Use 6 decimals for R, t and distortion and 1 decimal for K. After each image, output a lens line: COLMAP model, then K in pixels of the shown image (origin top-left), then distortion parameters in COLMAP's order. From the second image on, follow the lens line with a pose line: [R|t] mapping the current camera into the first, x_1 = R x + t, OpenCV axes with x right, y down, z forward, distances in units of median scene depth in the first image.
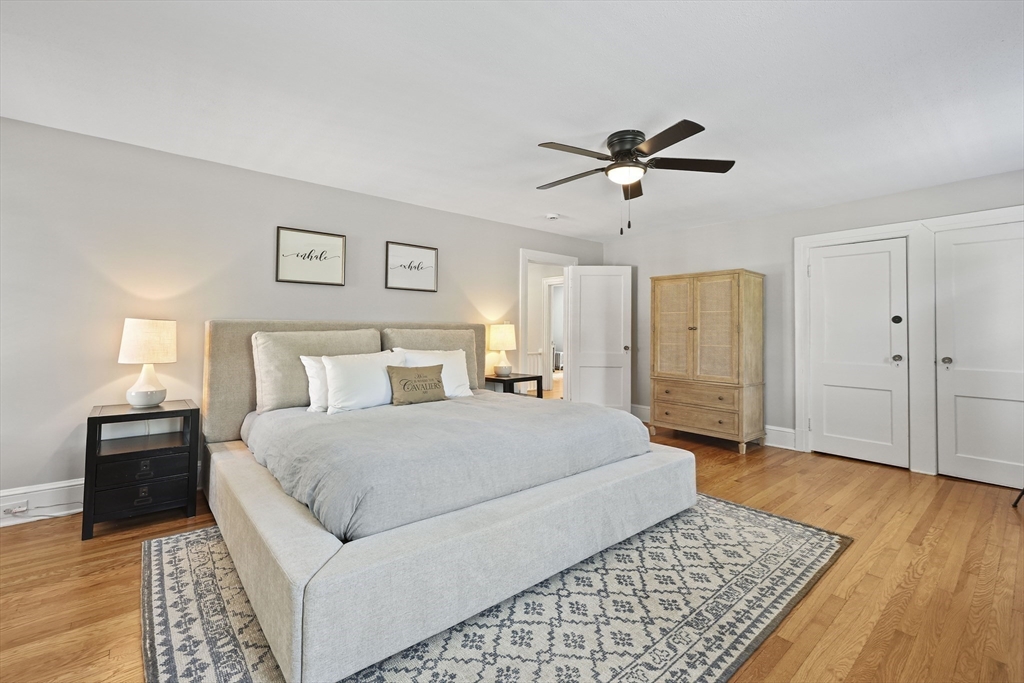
lens RADIAL K [[436.1, 0, 512.1], [0, 436.1, 335.6], [0, 0, 1]] dist [0.003633, -0.000854]
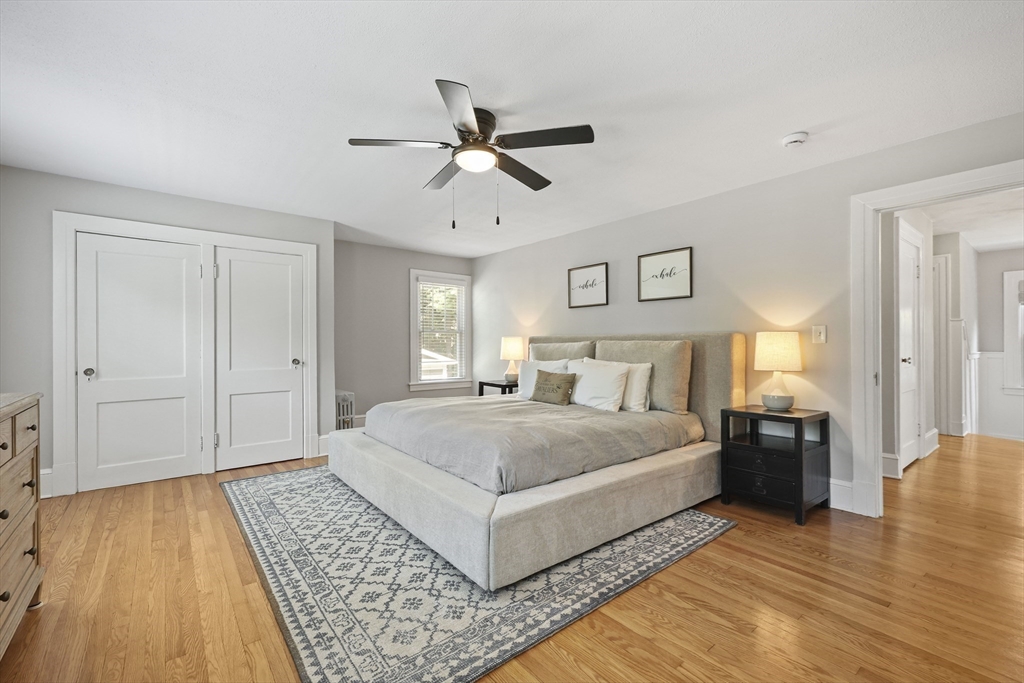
lens RADIAL K [[436.1, 0, 519.8], [0, 436.1, 339.4], [0, 0, 1]] dist [0.003633, -0.000854]
pose [[-0.011332, -0.012677, -0.999855, 1.535352], [-0.005555, 0.999905, -0.012615, -0.003191], [0.999920, 0.005411, -0.011401, 1.455608]]
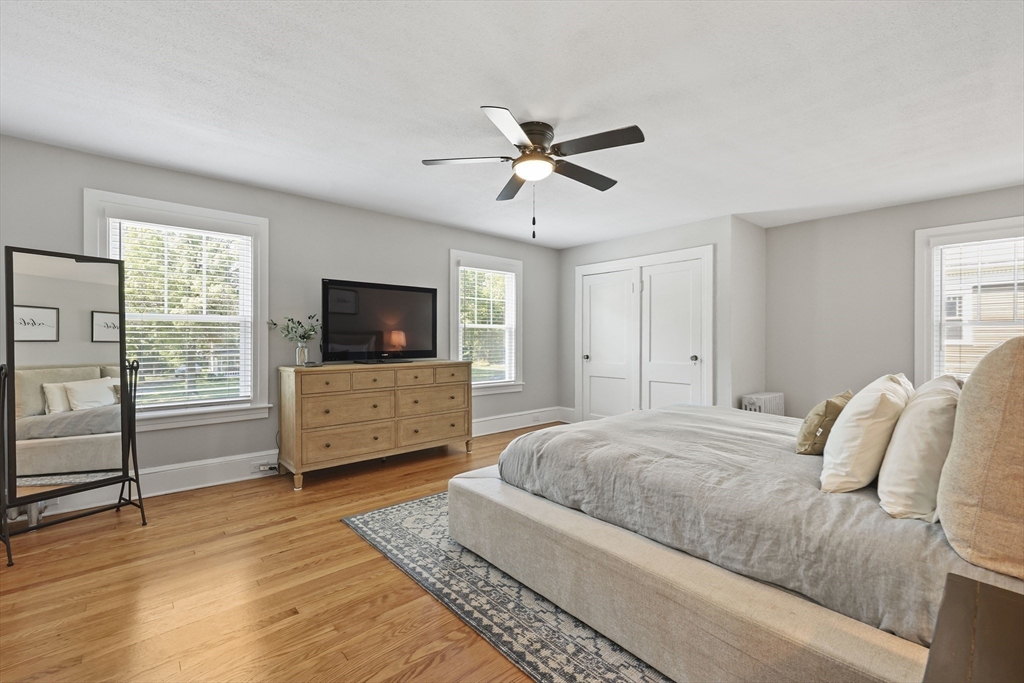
lens RADIAL K [[436.1, 0, 518.2], [0, 436.1, 341.4], [0, 0, 1]] dist [0.003633, -0.000854]
pose [[-0.999415, -0.010159, -0.032664, 0.434769], [-0.010547, 0.999876, 0.011717, -0.020979], [0.032541, 0.012055, -0.999398, 2.591480]]
